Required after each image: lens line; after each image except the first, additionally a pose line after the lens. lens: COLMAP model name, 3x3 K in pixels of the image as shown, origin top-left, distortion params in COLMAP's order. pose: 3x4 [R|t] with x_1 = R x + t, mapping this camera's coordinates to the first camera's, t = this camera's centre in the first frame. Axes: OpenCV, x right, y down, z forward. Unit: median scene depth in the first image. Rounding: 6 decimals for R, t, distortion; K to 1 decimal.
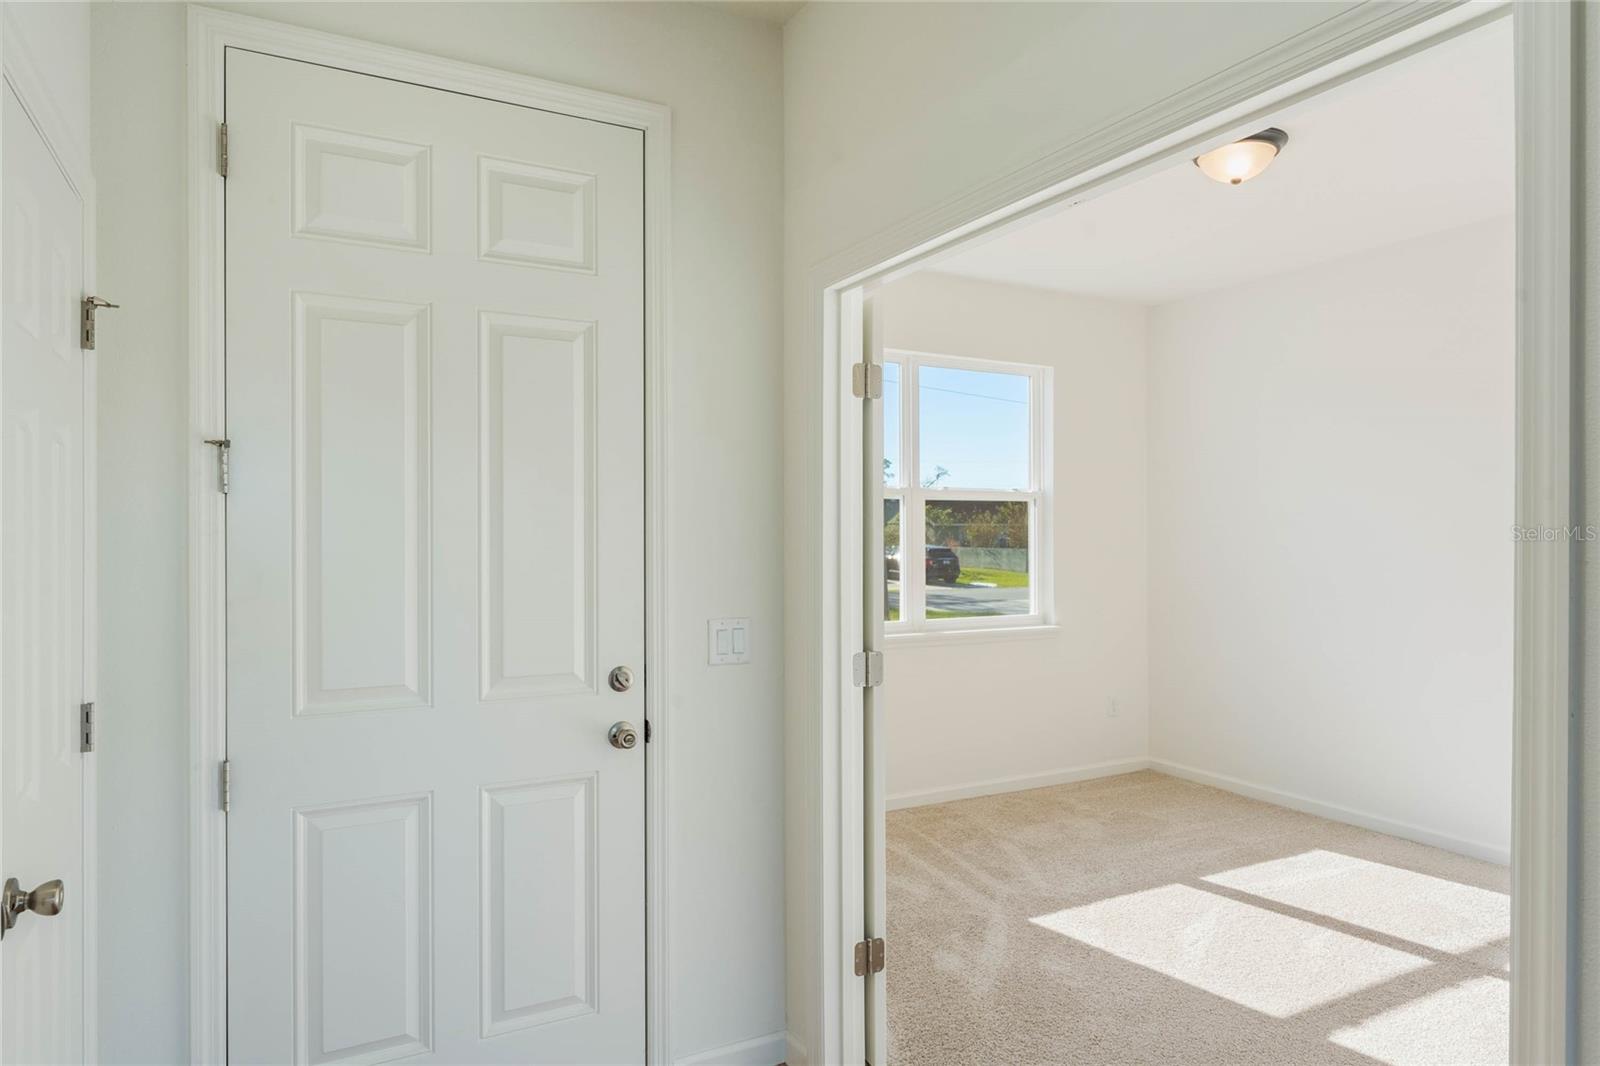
lens RADIAL K [[933.1, 0, 802.0], [0, 933.1, 536.1], [0, 0, 1]] dist [0.000589, -0.001179]
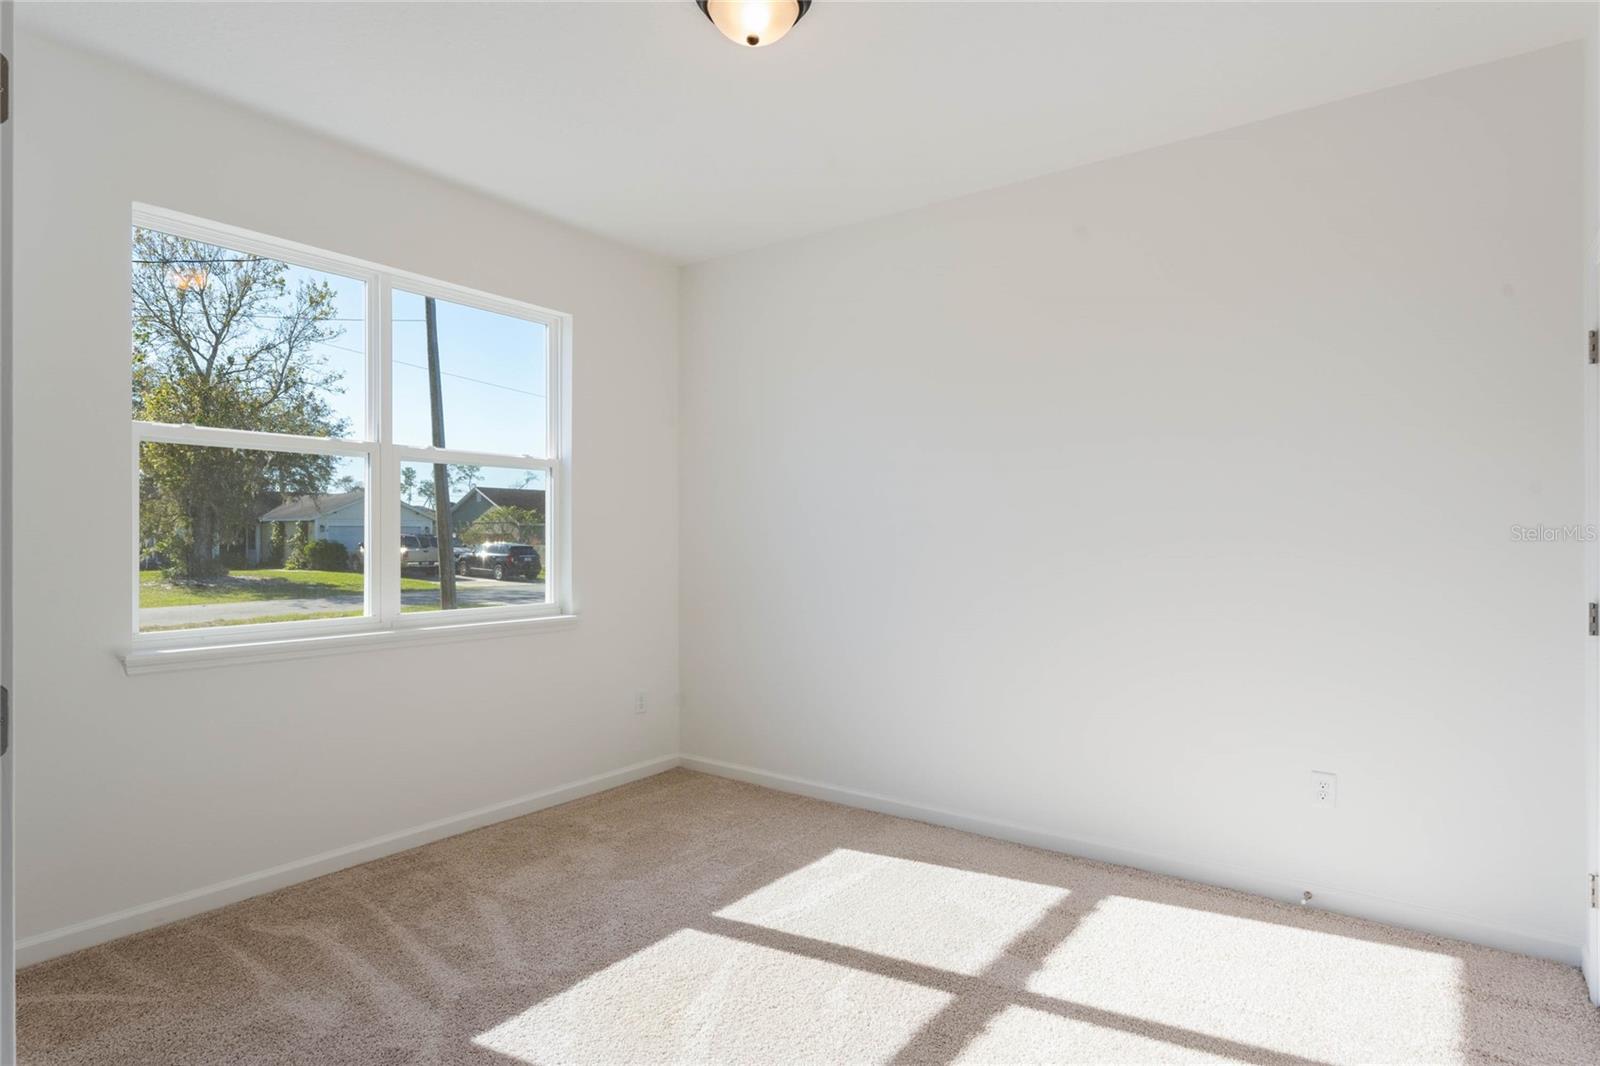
lens RADIAL K [[824.9, 0, 786.0], [0, 824.9, 536.8], [0, 0, 1]] dist [0.003238, 0.001182]
pose [[0.904132, 0.003913, 0.427236, 0.150887], [-0.003059, 0.999992, -0.002685, 0.030619], [-0.427243, 0.001120, 0.904136, 0.277883]]
